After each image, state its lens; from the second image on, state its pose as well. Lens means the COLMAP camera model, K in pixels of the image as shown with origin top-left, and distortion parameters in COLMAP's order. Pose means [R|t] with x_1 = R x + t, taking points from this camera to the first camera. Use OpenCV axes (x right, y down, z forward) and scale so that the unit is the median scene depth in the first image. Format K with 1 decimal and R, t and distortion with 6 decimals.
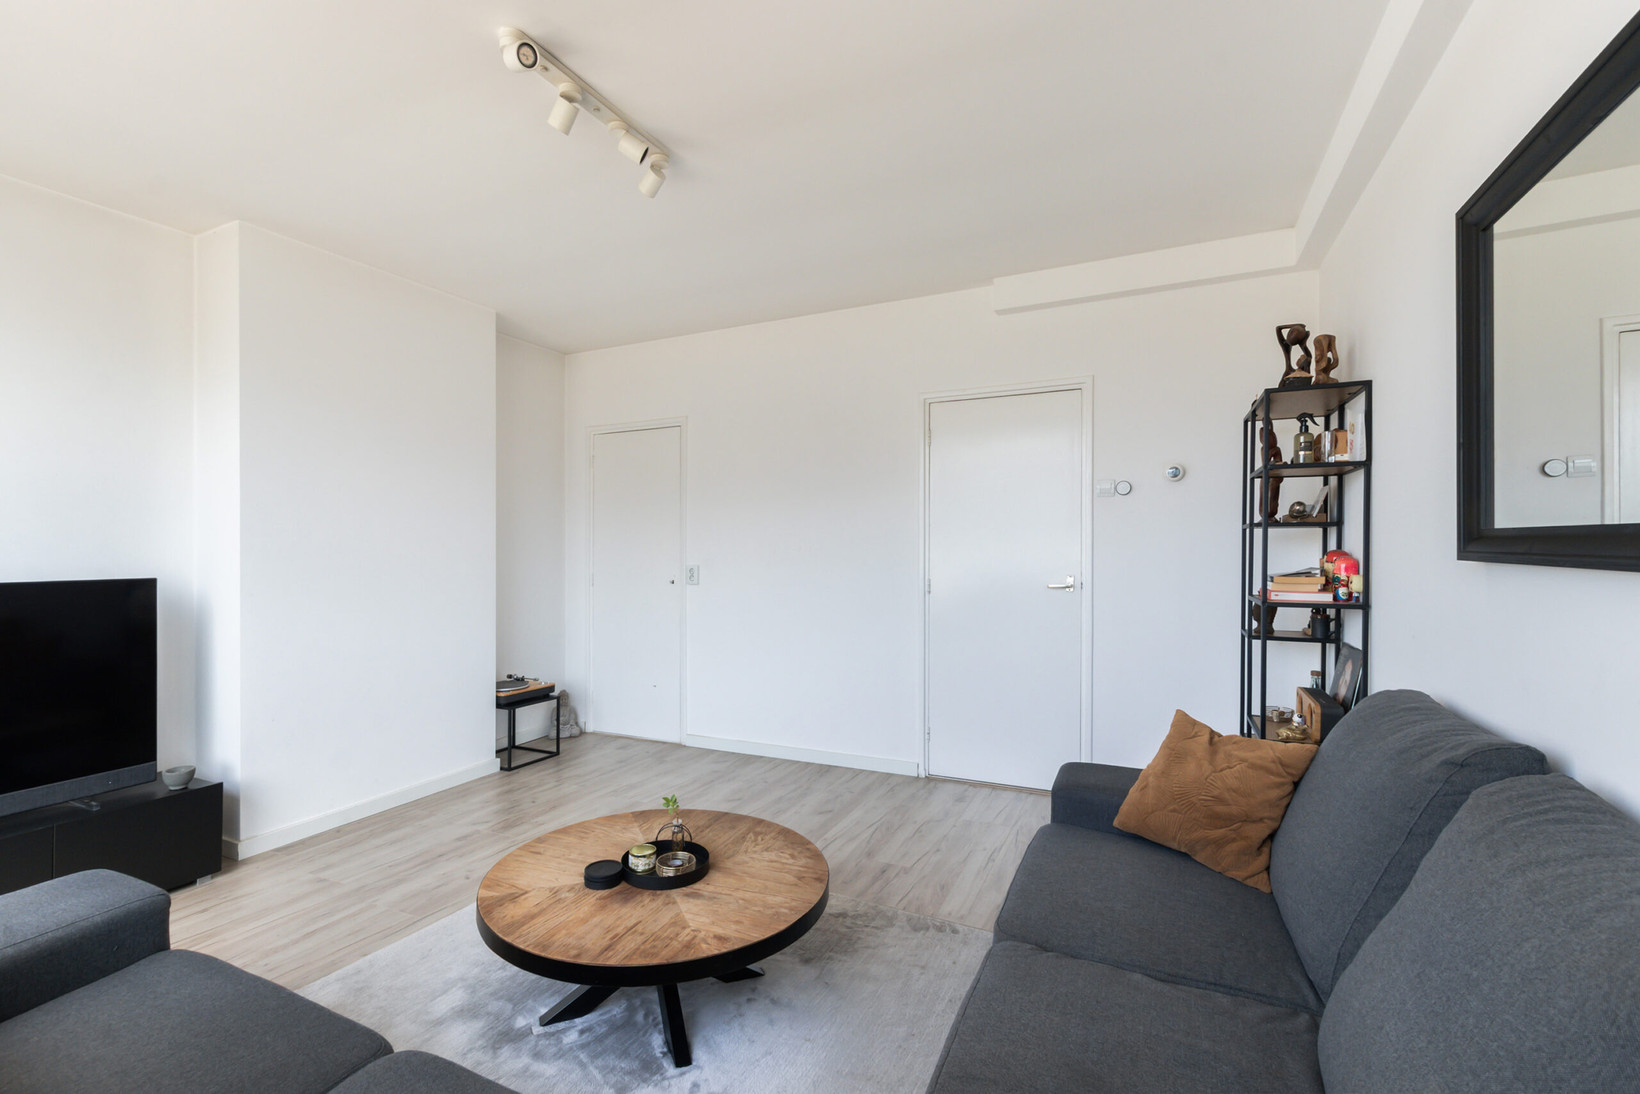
lens RADIAL K [[752.7, 0, 811.0], [0, 752.7, 561.0], [0, 0, 1]] dist [0.014035, -0.006522]
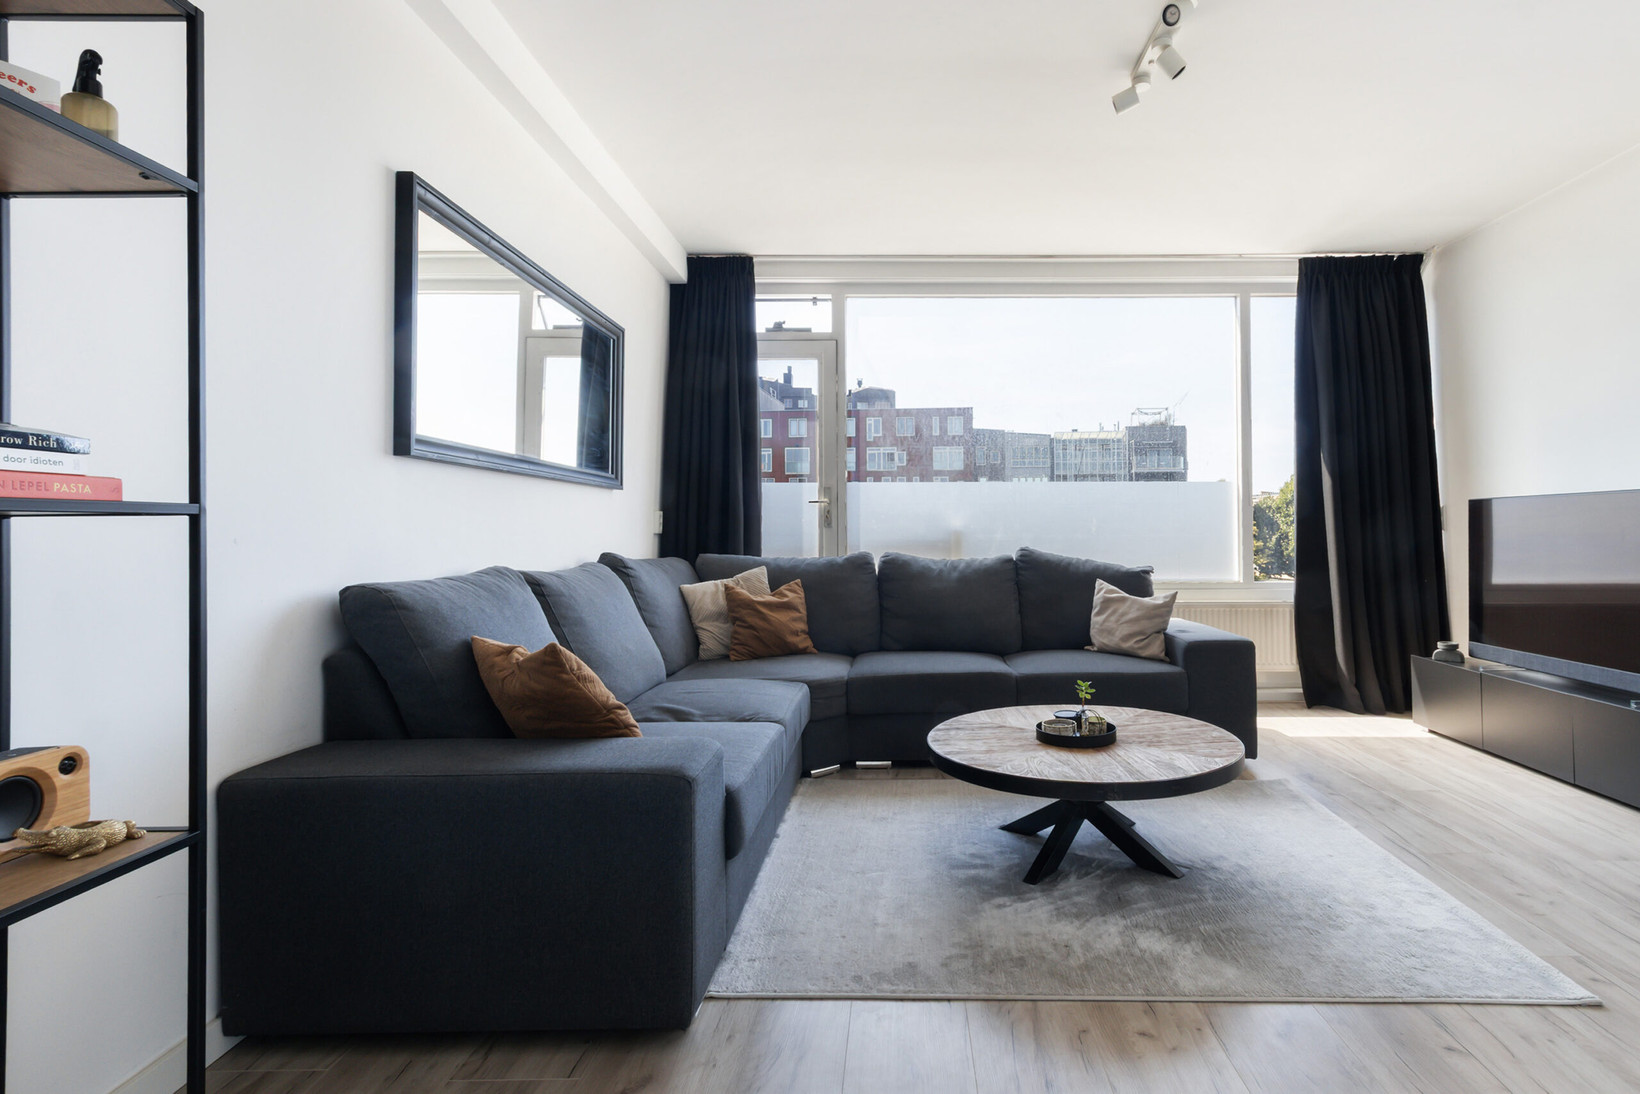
lens RADIAL K [[822.0, 0, 897.2], [0, 822.0, 513.4], [0, 0, 1]] dist [0.000891, -0.007162]
pose [[-0.913930, -0.000264, -0.405871, 0.393297], [0.003135, 0.999965, -0.007710, 0.060005], [0.405859, -0.008319, -0.913898, 1.444731]]
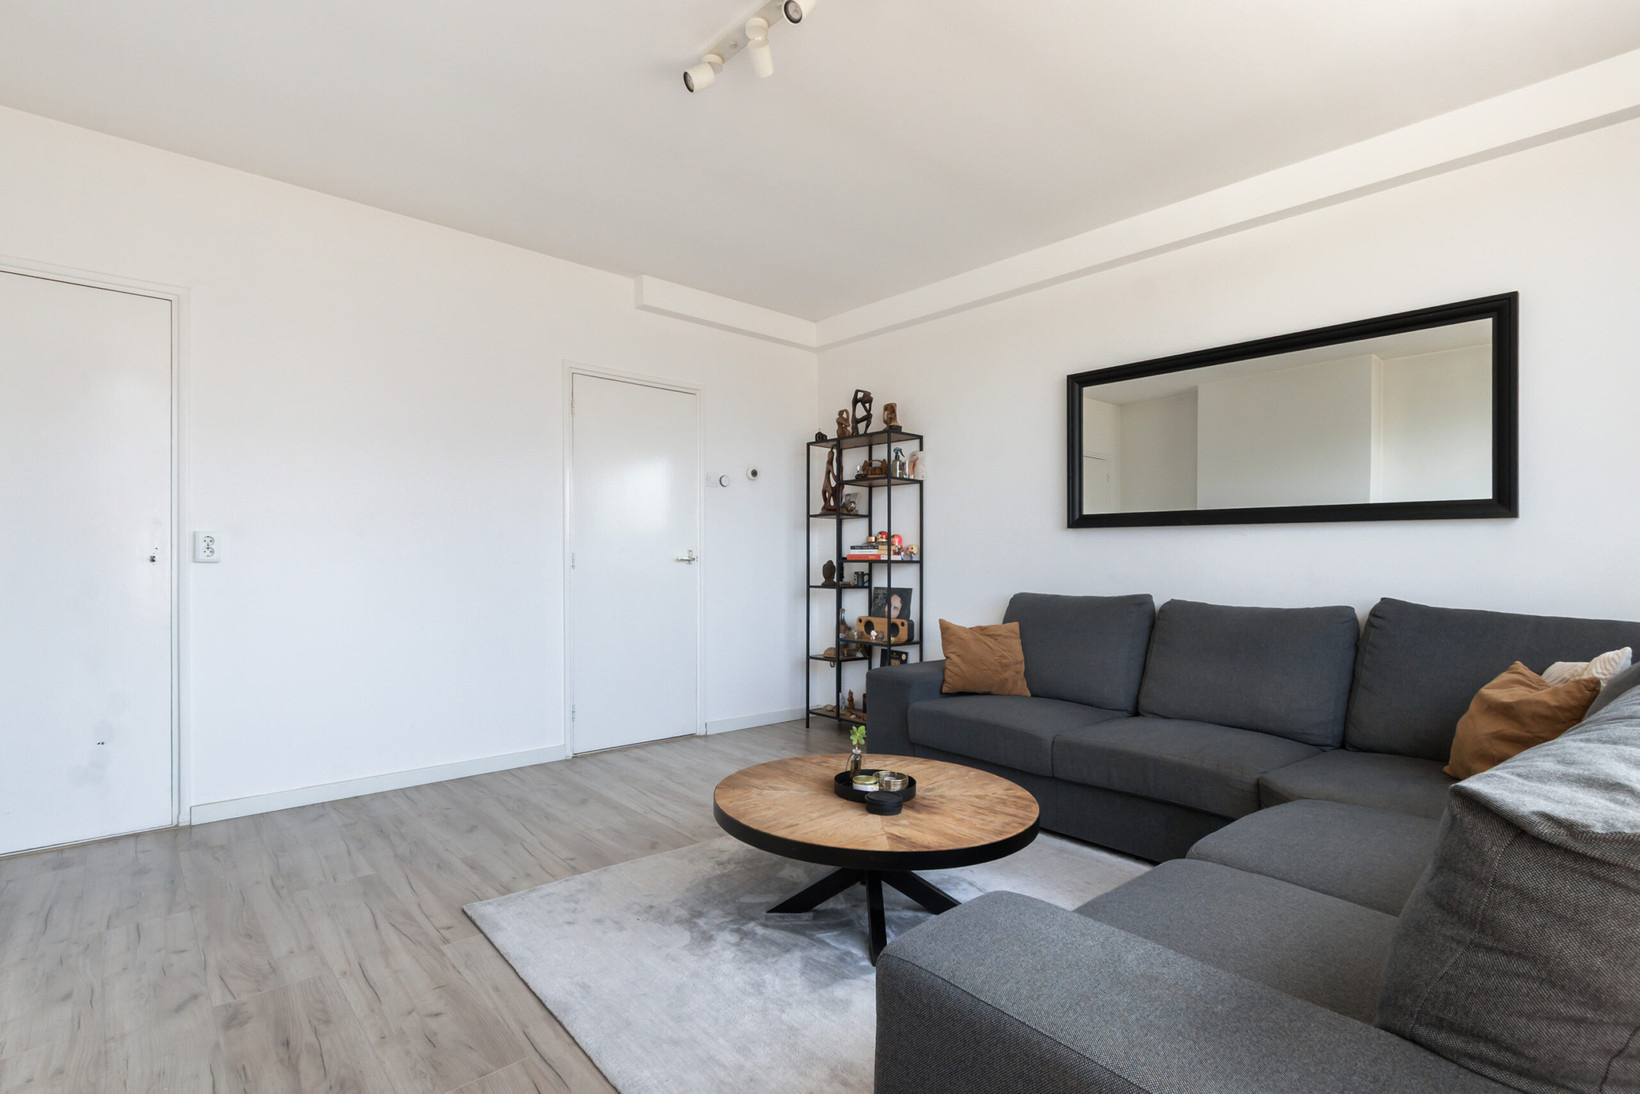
lens RADIAL K [[752.7, 0, 811.0], [0, 752.7, 561.0], [0, 0, 1]] dist [0.014035, -0.006522]
pose [[0.389393, 0.005124, 0.921058, -0.886460], [0.007707, 0.999931, -0.008821, 0.063653], [-0.921040, 0.010533, 0.389326, 0.478517]]
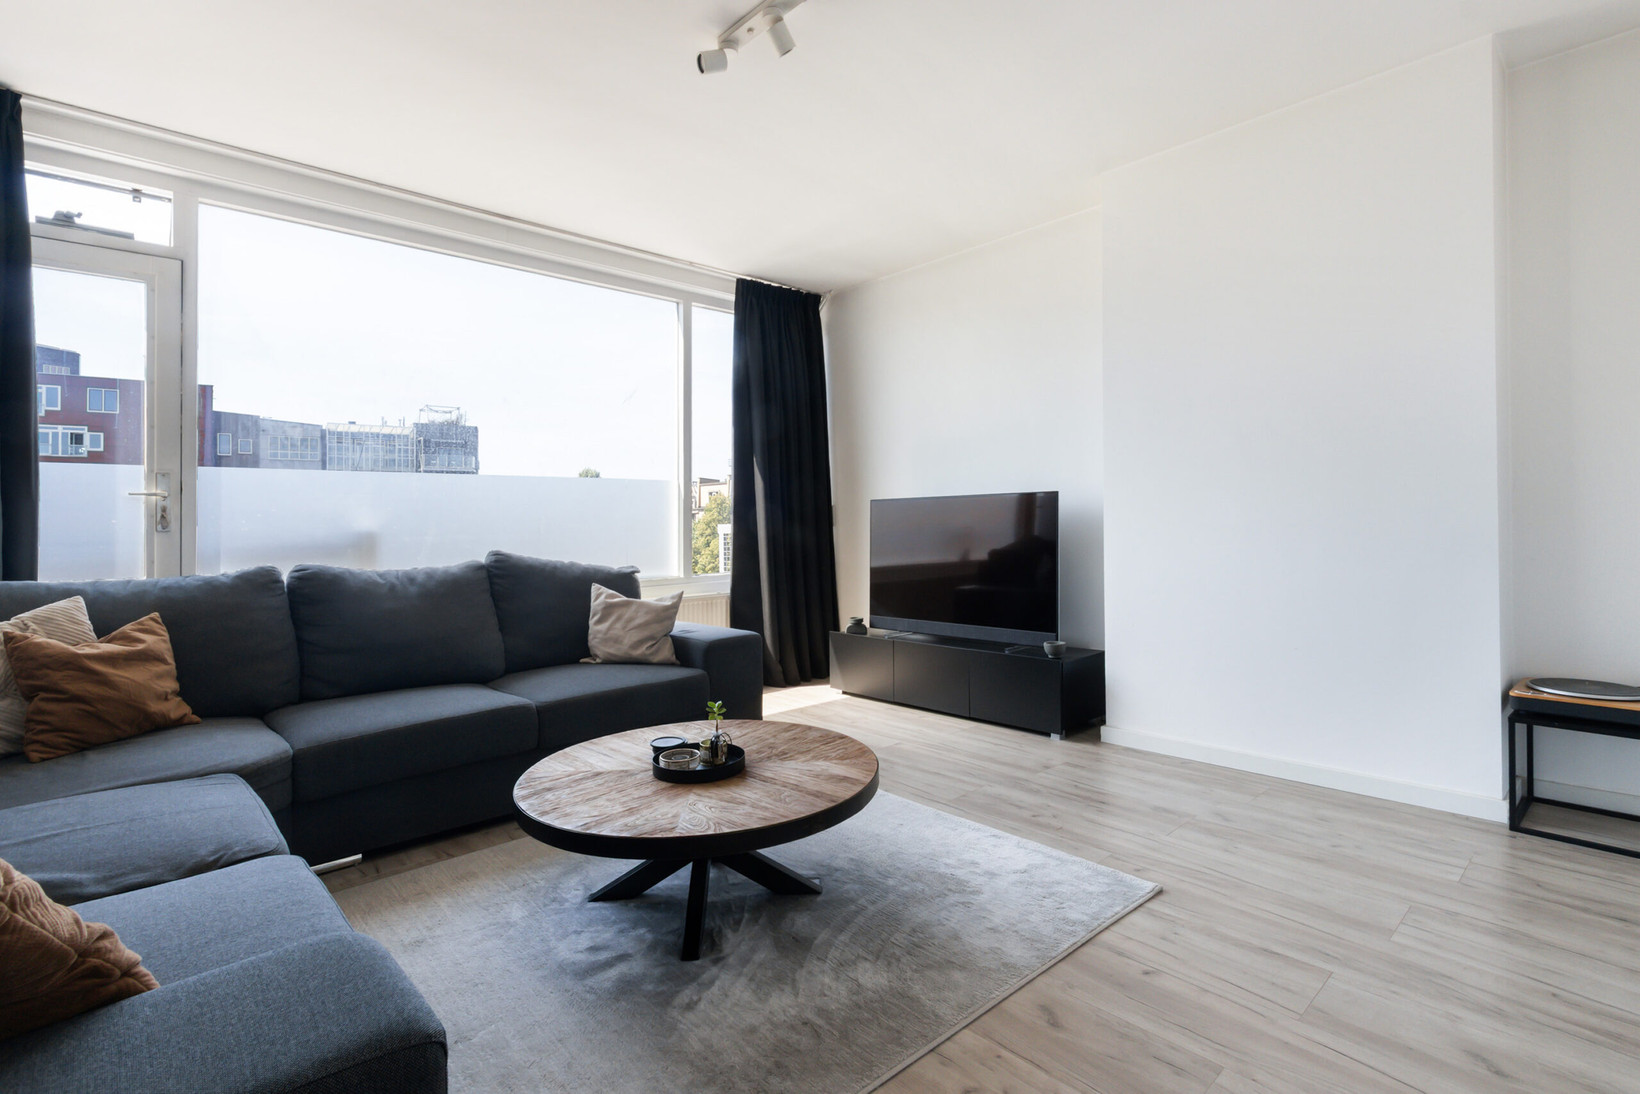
lens RADIAL K [[777.1, 0, 815.3], [0, 777.1, 509.9], [0, 0, 1]] dist [0.000352, -0.001783]
pose [[-0.389090, -0.003136, -0.921195, 0.486915], [0.007899, 0.999946, -0.006740, 0.058929], [0.921166, -0.009899, -0.389044, 1.098272]]
